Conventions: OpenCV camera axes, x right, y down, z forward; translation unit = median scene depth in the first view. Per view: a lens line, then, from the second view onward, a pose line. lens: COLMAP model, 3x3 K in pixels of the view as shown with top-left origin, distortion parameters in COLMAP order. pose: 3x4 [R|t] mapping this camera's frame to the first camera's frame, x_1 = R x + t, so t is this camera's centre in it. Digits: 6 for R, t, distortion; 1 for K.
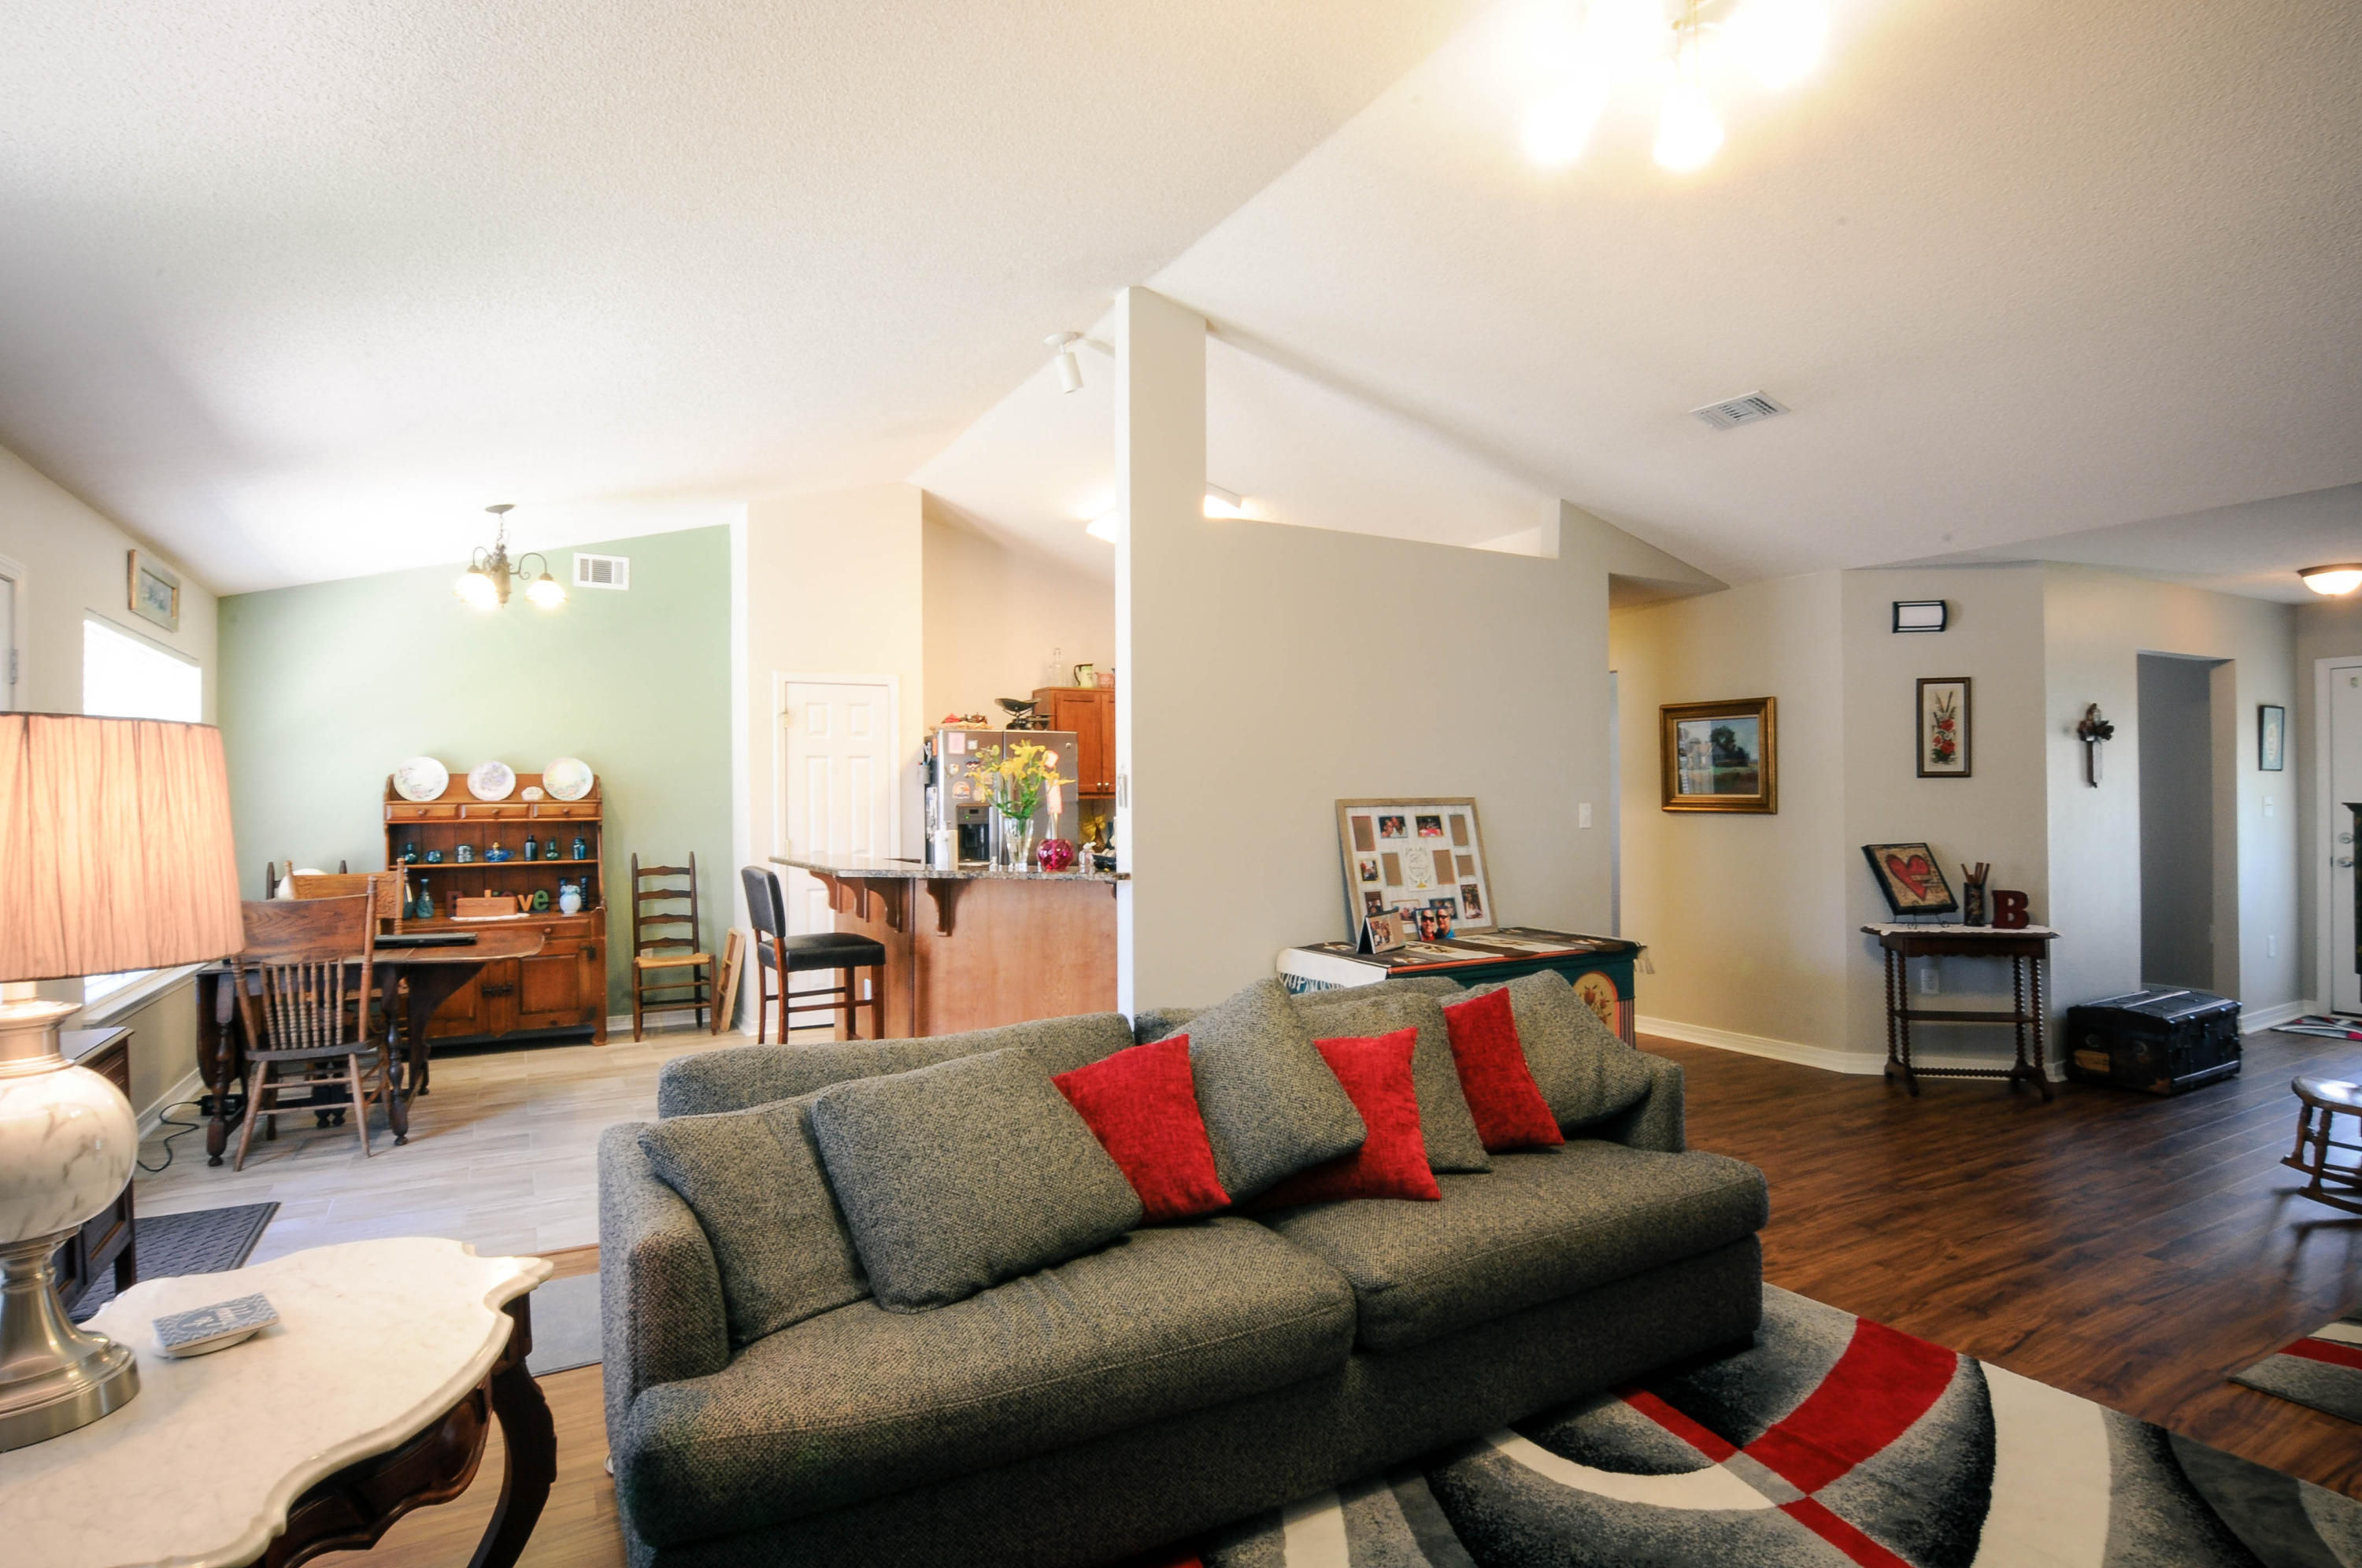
lens RADIAL K [[1207.6, 0, 1181.0], [0, 1207.6, 784.0], [0, 0, 1]] dist [-0.037490, 0.012708]
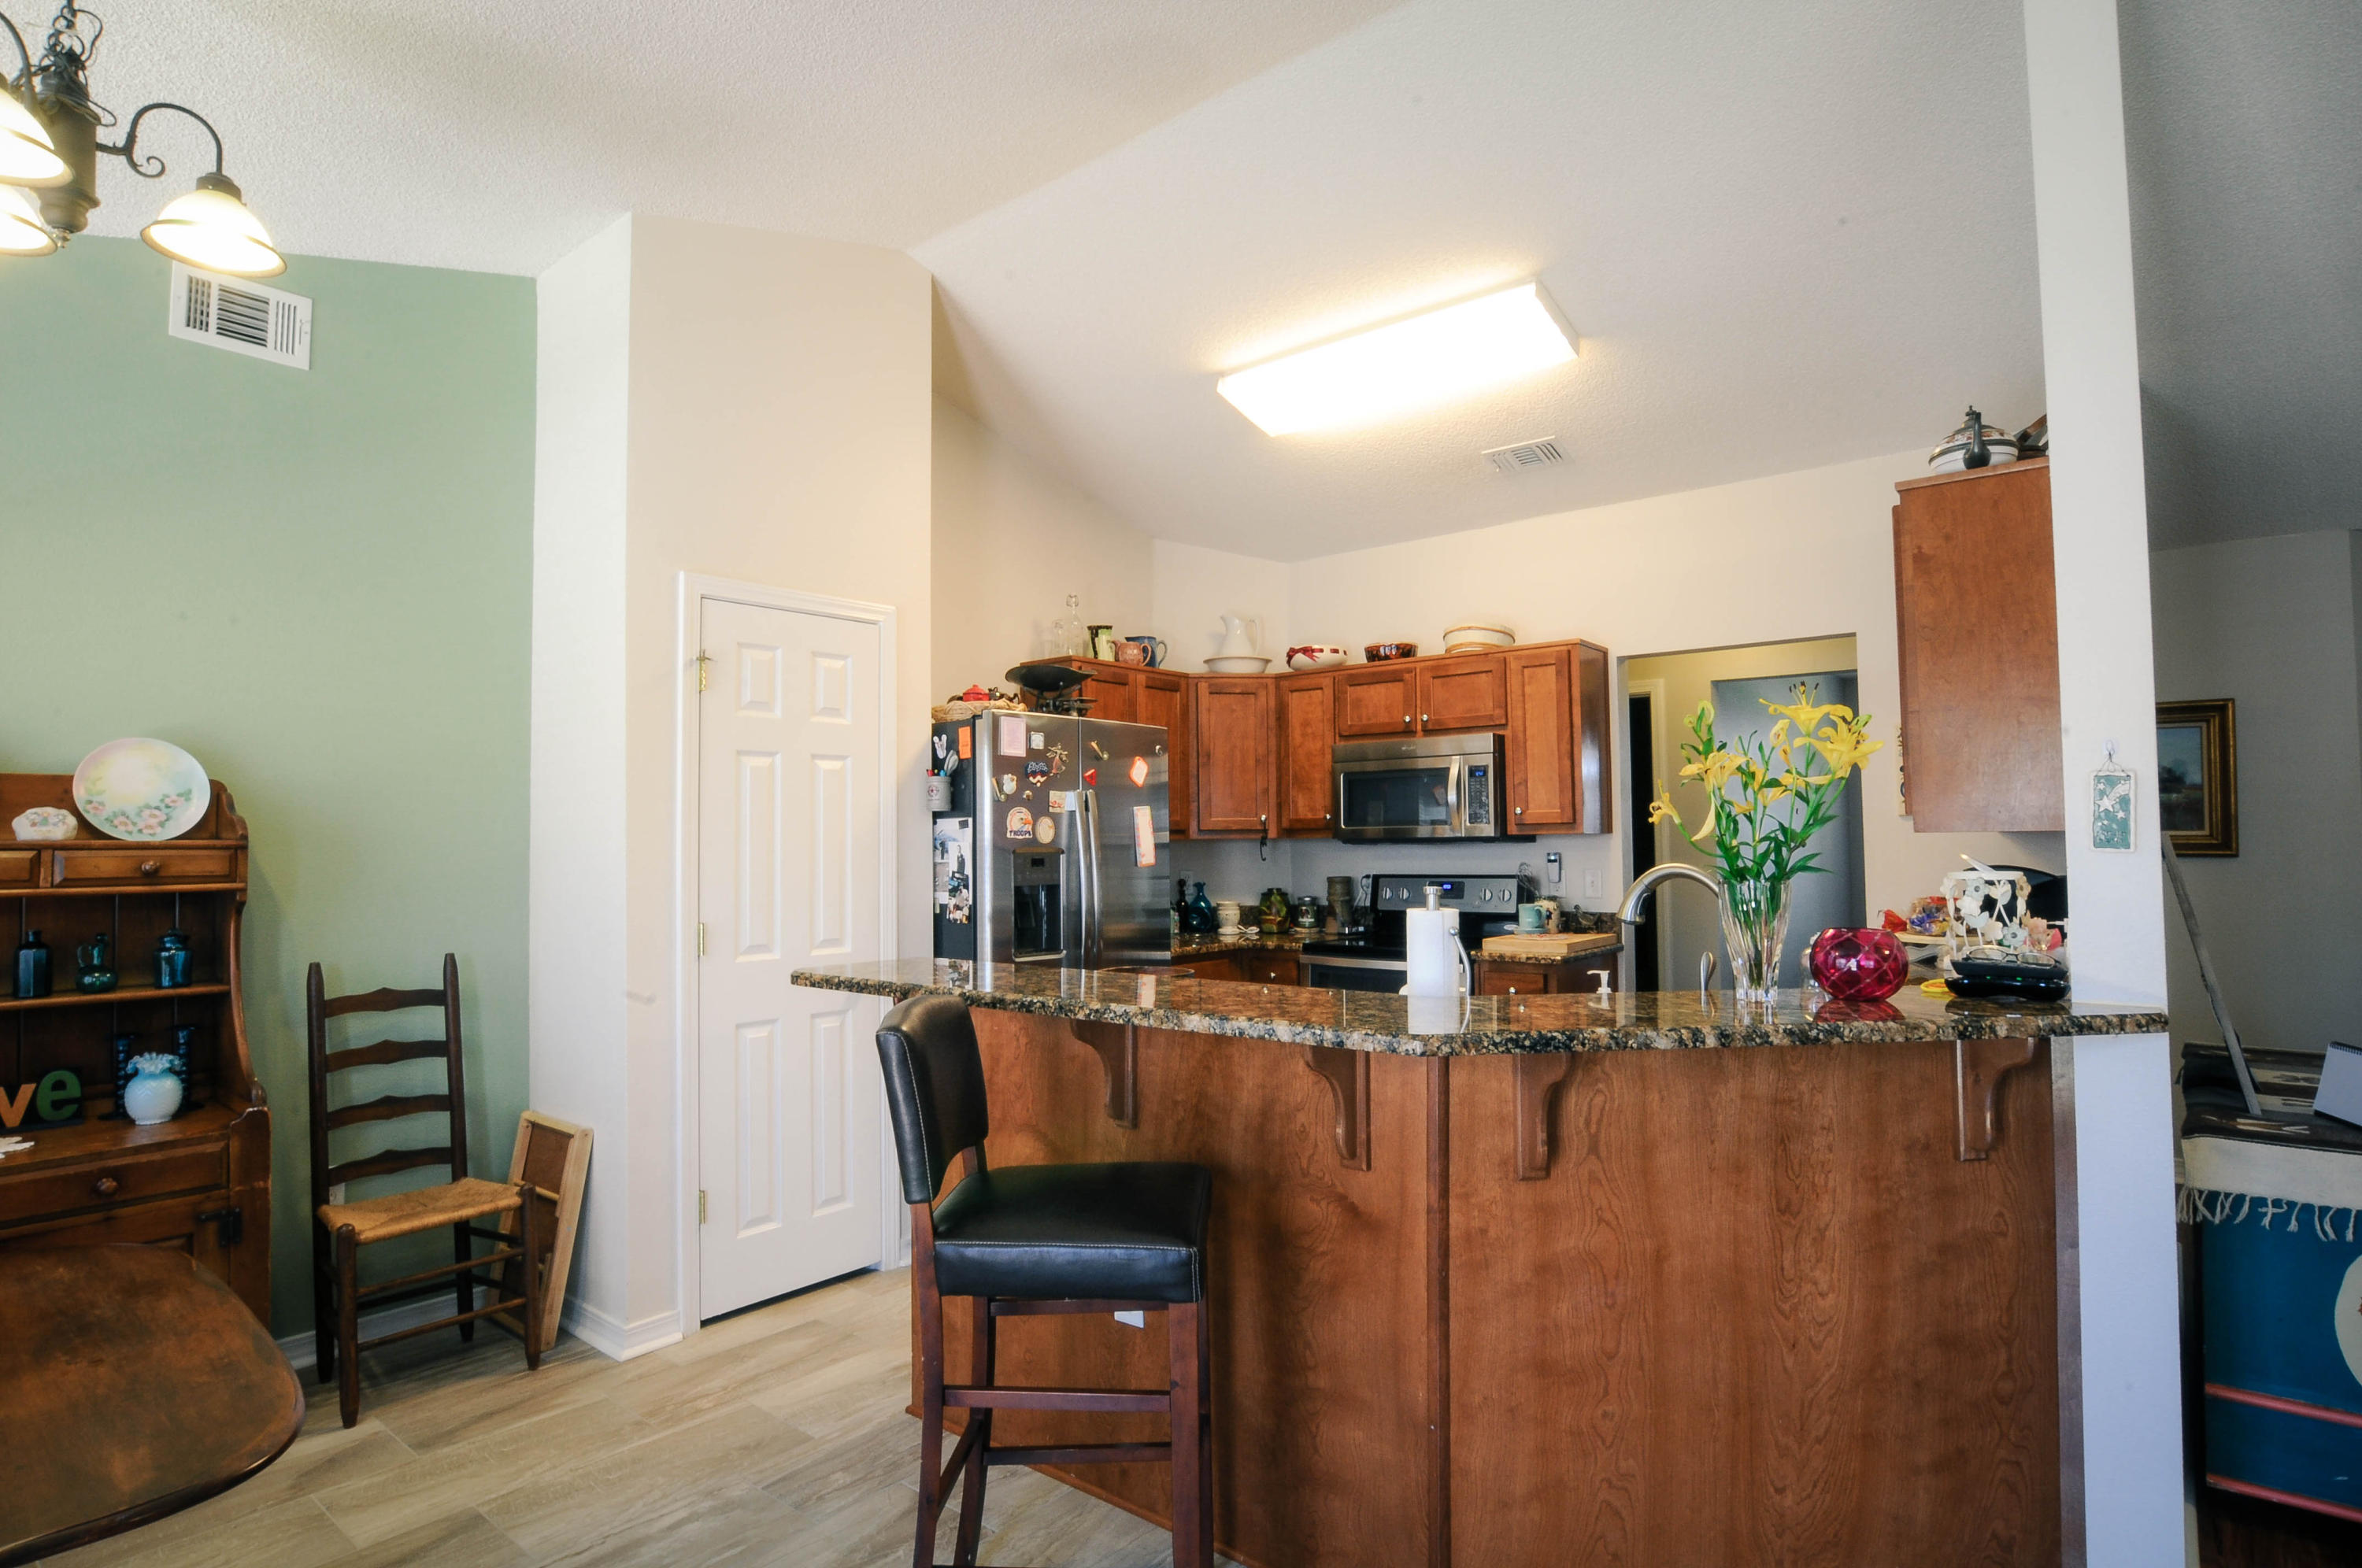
lens RADIAL K [[1207.6, 0, 1181.0], [0, 1207.6, 784.0], [0, 0, 1]] dist [-0.037490, 0.012708]
pose [[0.928808, 0.016570, 0.370192, -0.327289], [-0.002561, 0.999263, -0.038302, 0.008425], [-0.370553, 0.034627, 0.928165, 0.485172]]
